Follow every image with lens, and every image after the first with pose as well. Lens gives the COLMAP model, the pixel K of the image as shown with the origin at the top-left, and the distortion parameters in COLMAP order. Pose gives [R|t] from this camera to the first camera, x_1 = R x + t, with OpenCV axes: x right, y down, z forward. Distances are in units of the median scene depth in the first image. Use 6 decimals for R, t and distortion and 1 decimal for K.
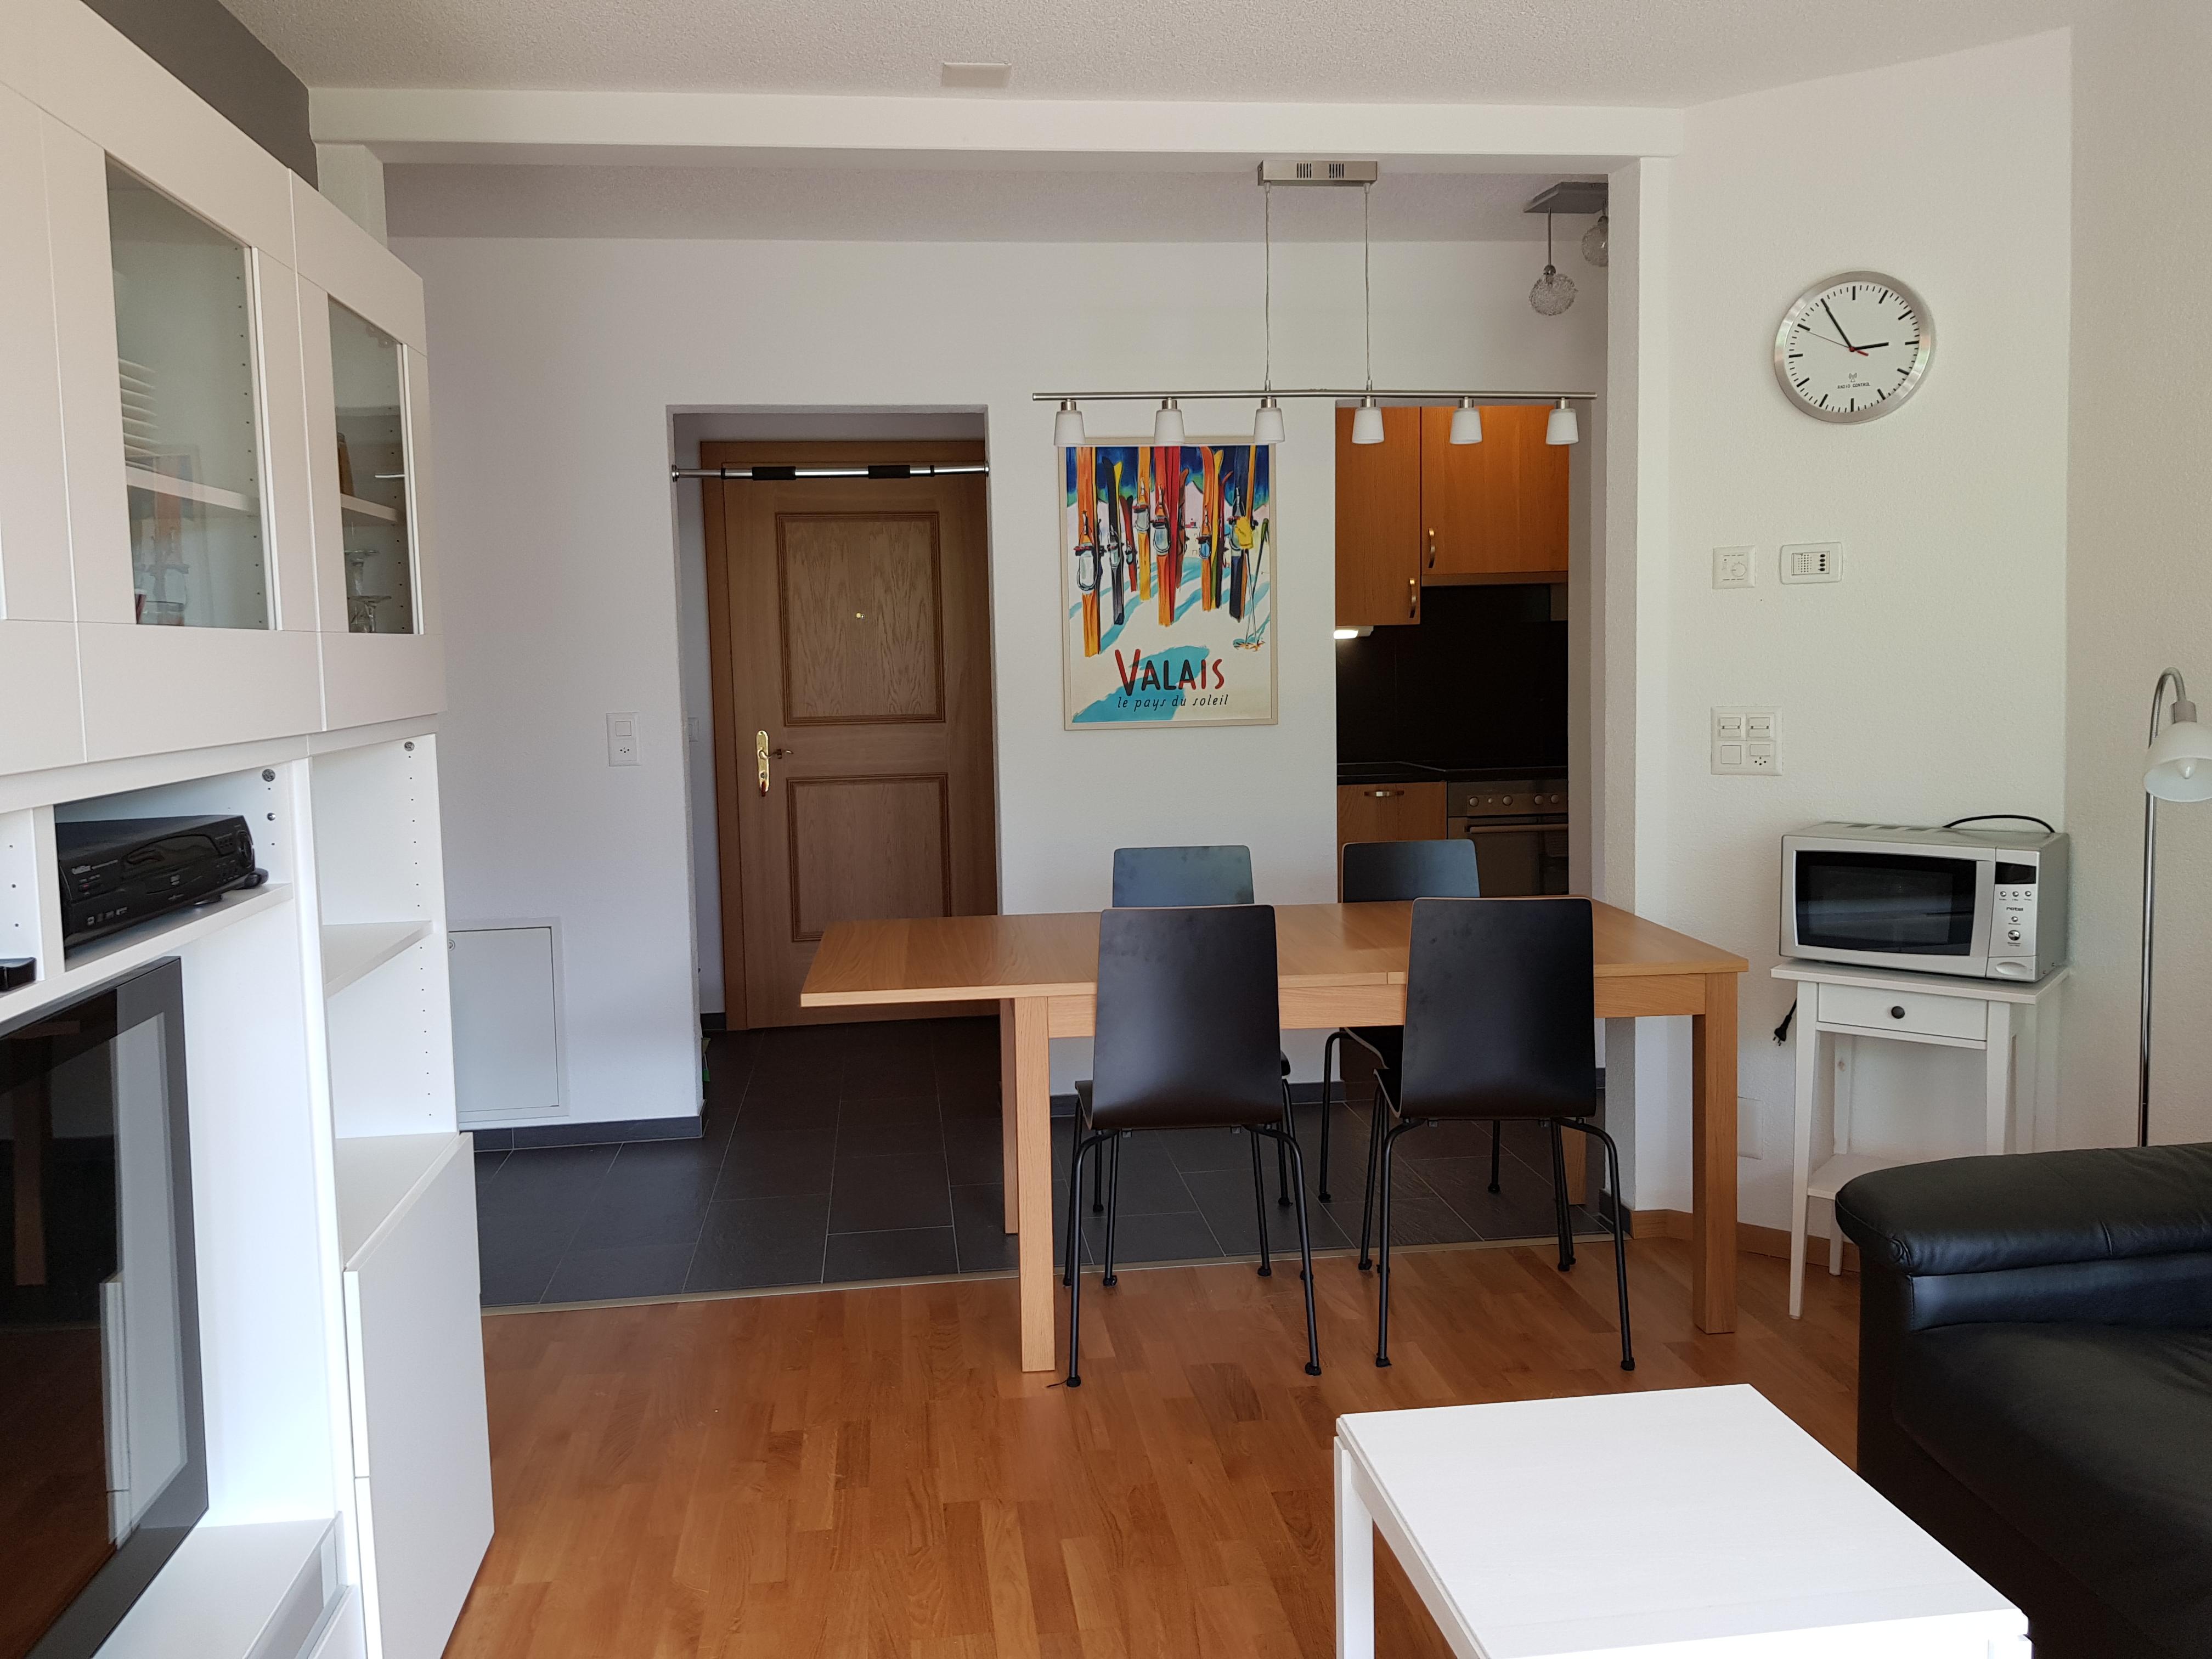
lens RADIAL K [[1735.0, 0, 1103.3], [0, 1735.0, 794.9], [0, 0, 1]] dist [0.080391, -0.124030]
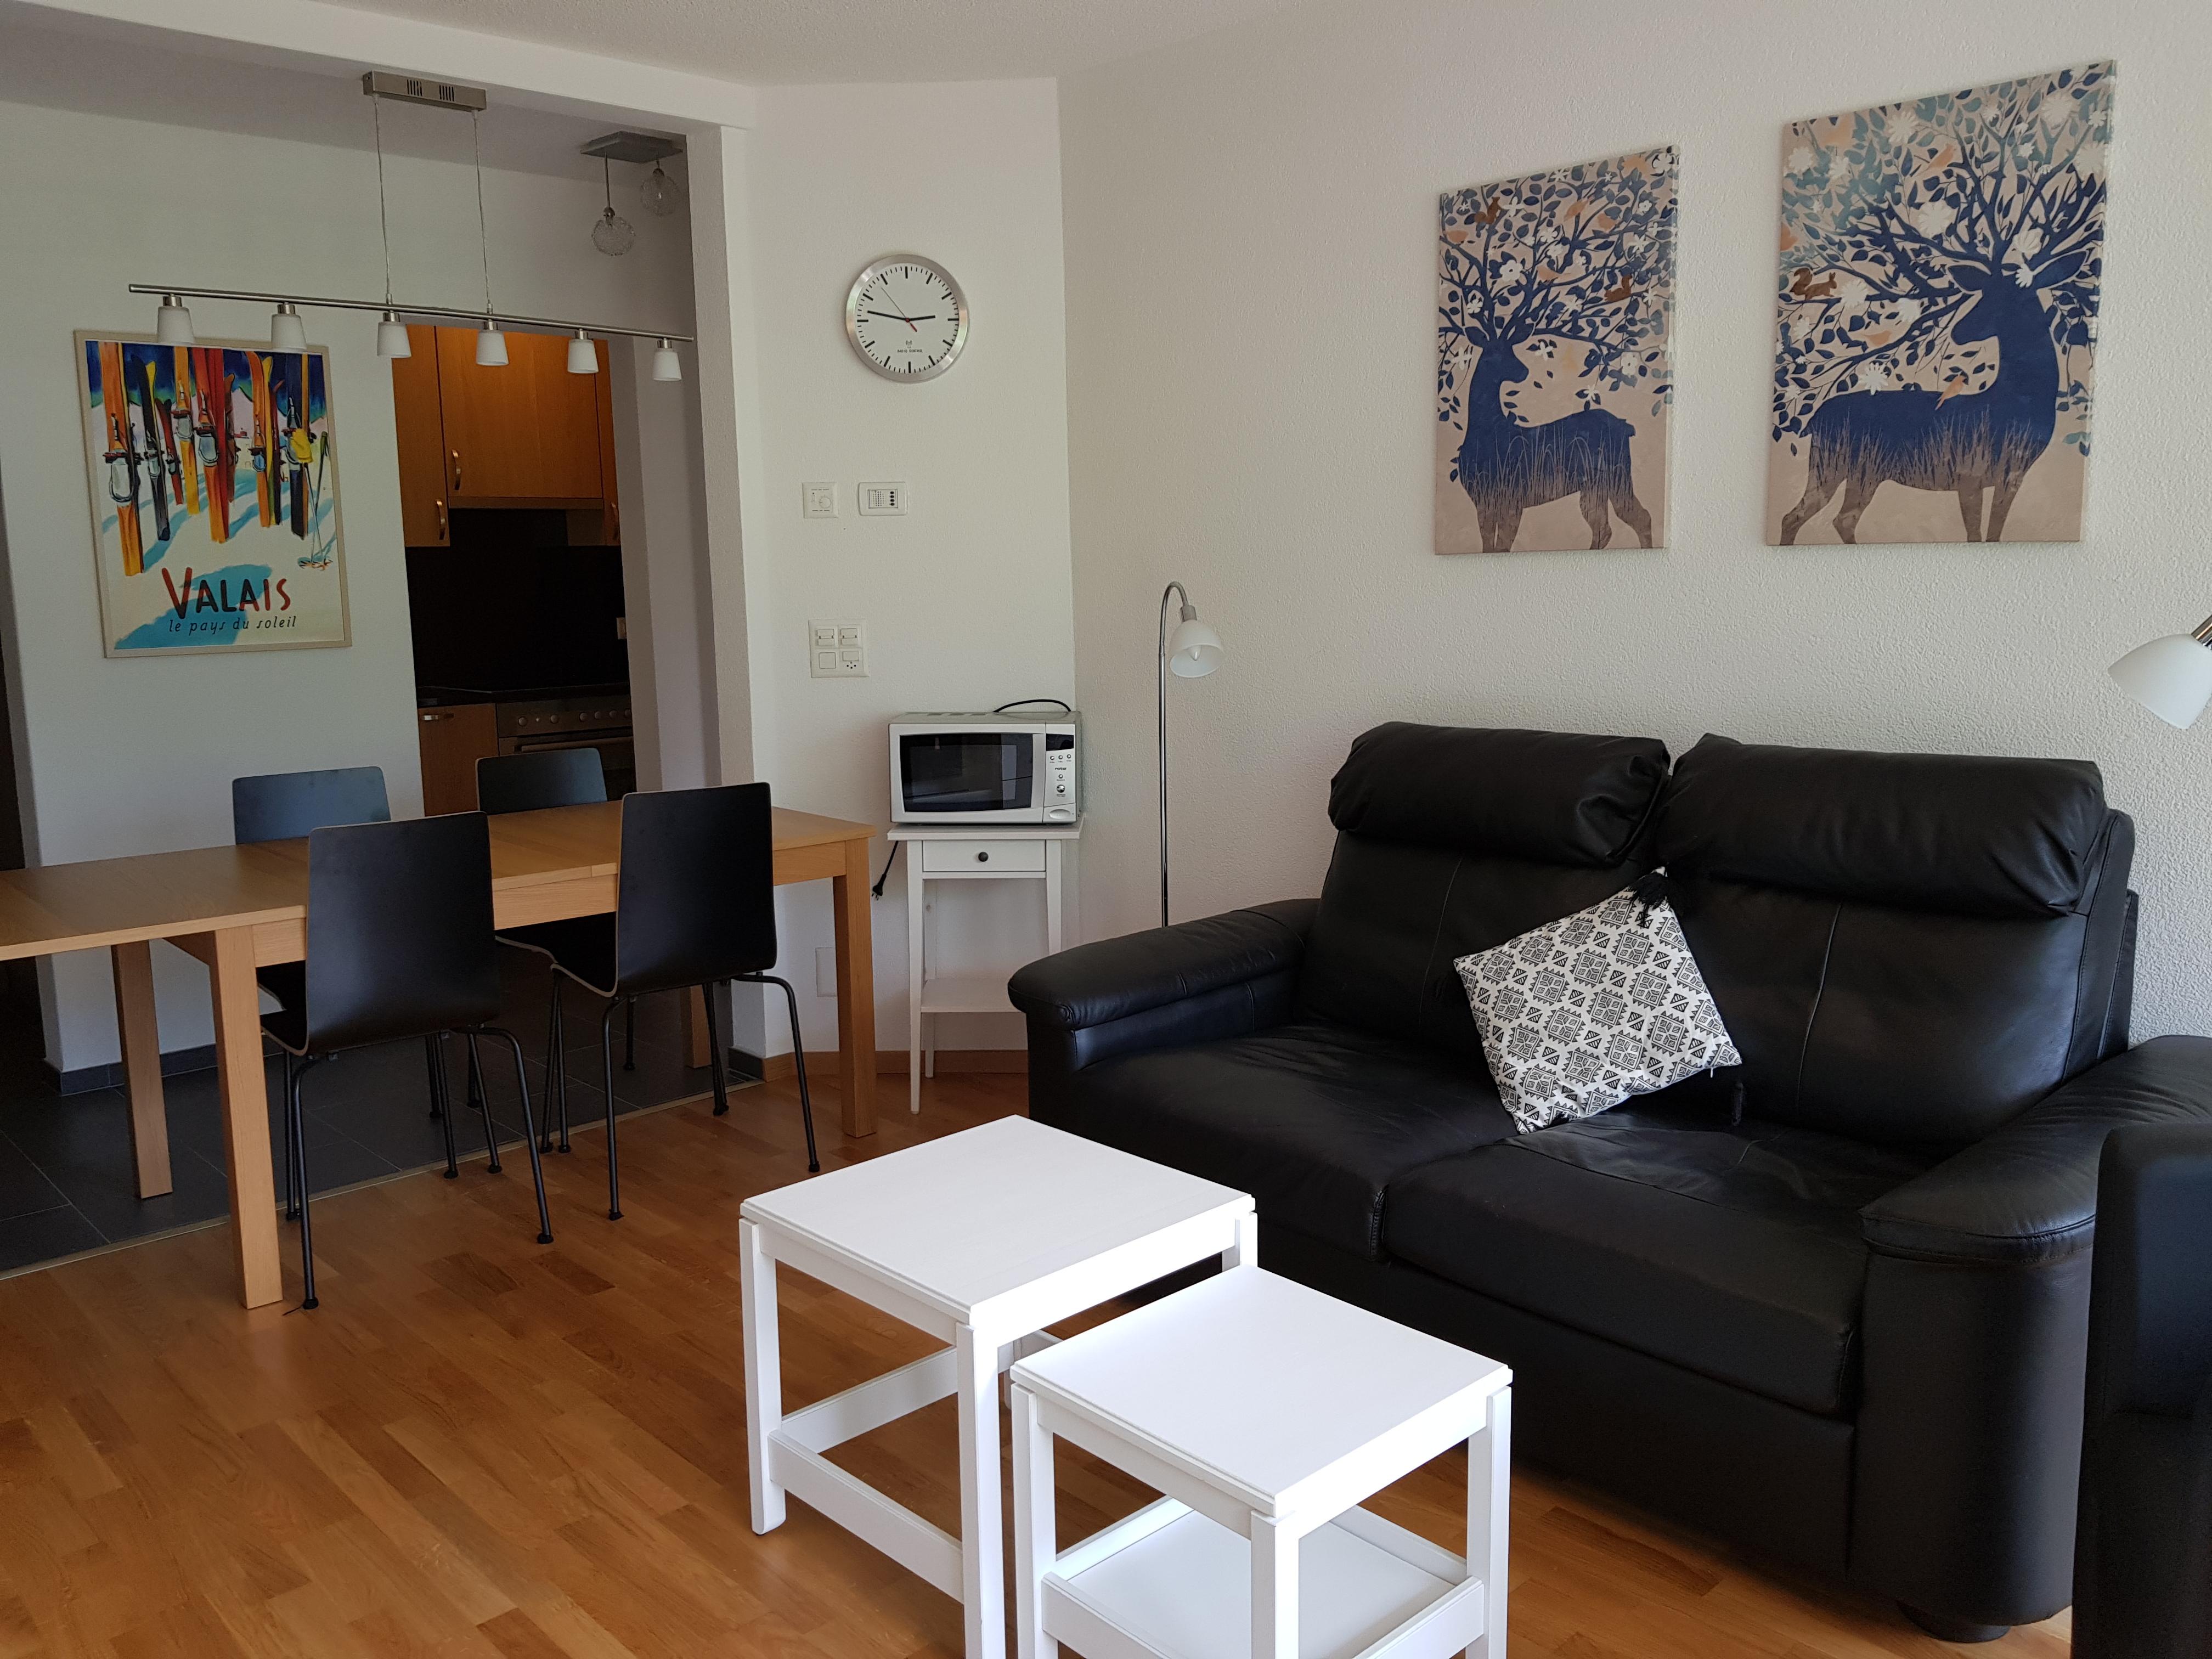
lens RADIAL K [[1728.7, 0, 1106.0], [0, 1728.7, 829.5], [0, 0, 1]] dist [0.073461, -0.098840]
pose [[0.805628, -0.086219, 0.586114, -0.147496], [0.051456, 0.995798, 0.075757, 0.009424], [-0.590182, -0.030873, 0.806679, -0.045295]]
